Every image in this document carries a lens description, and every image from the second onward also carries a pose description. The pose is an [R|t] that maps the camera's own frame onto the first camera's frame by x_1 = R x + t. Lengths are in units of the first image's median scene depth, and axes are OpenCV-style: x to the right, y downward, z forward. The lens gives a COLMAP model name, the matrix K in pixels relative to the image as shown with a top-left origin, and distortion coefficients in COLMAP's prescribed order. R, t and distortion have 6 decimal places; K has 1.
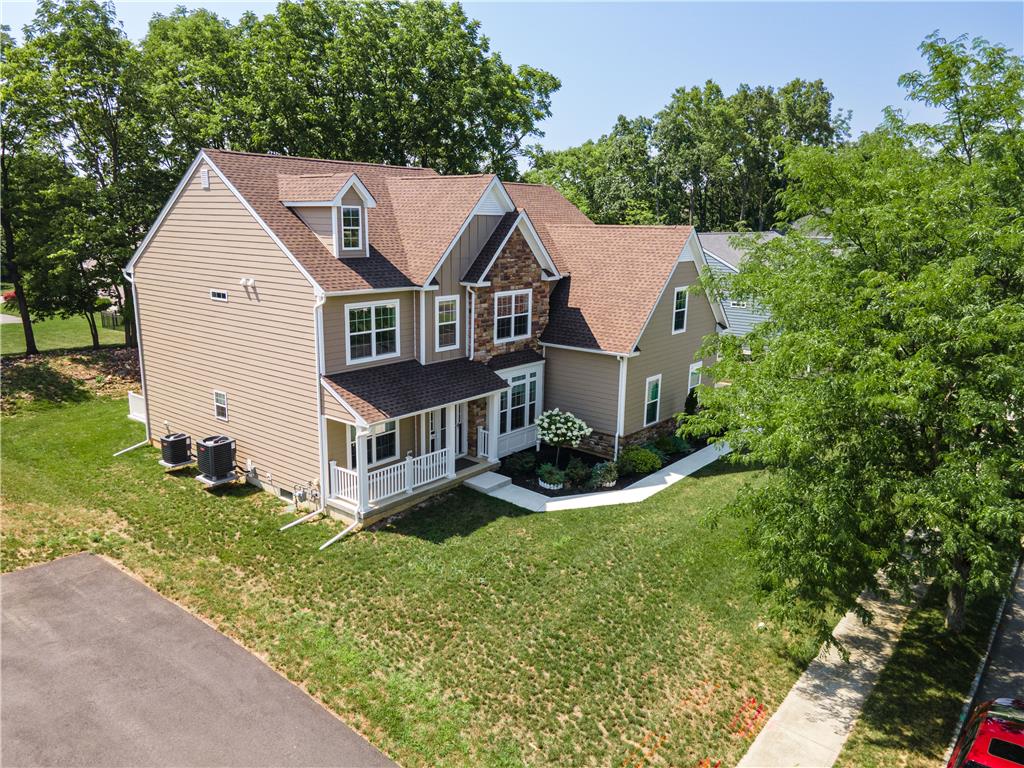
lens RADIAL K [[745.7, 0, 494.2], [0, 745.7, 381.4], [0, 0, 1]] dist [0.023920, 0.055002]
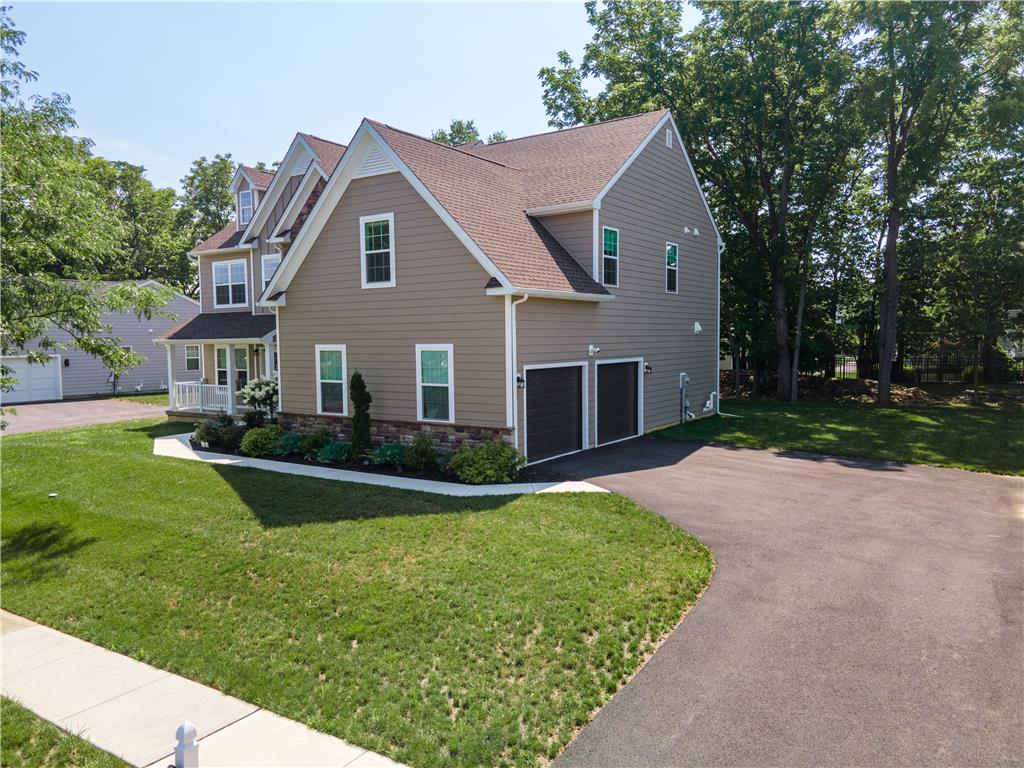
lens RADIAL K [[744.2, 0, 512.0], [0, 744.2, 384.0], [0, 0, 1]] dist [0.011275, 0.049692]
pose [[0.106179, 0.047849, -0.993195, 1.015344], [-0.197521, 0.979951, 0.026095, -0.025282], [0.974531, 0.193406, 0.113502, 1.186854]]
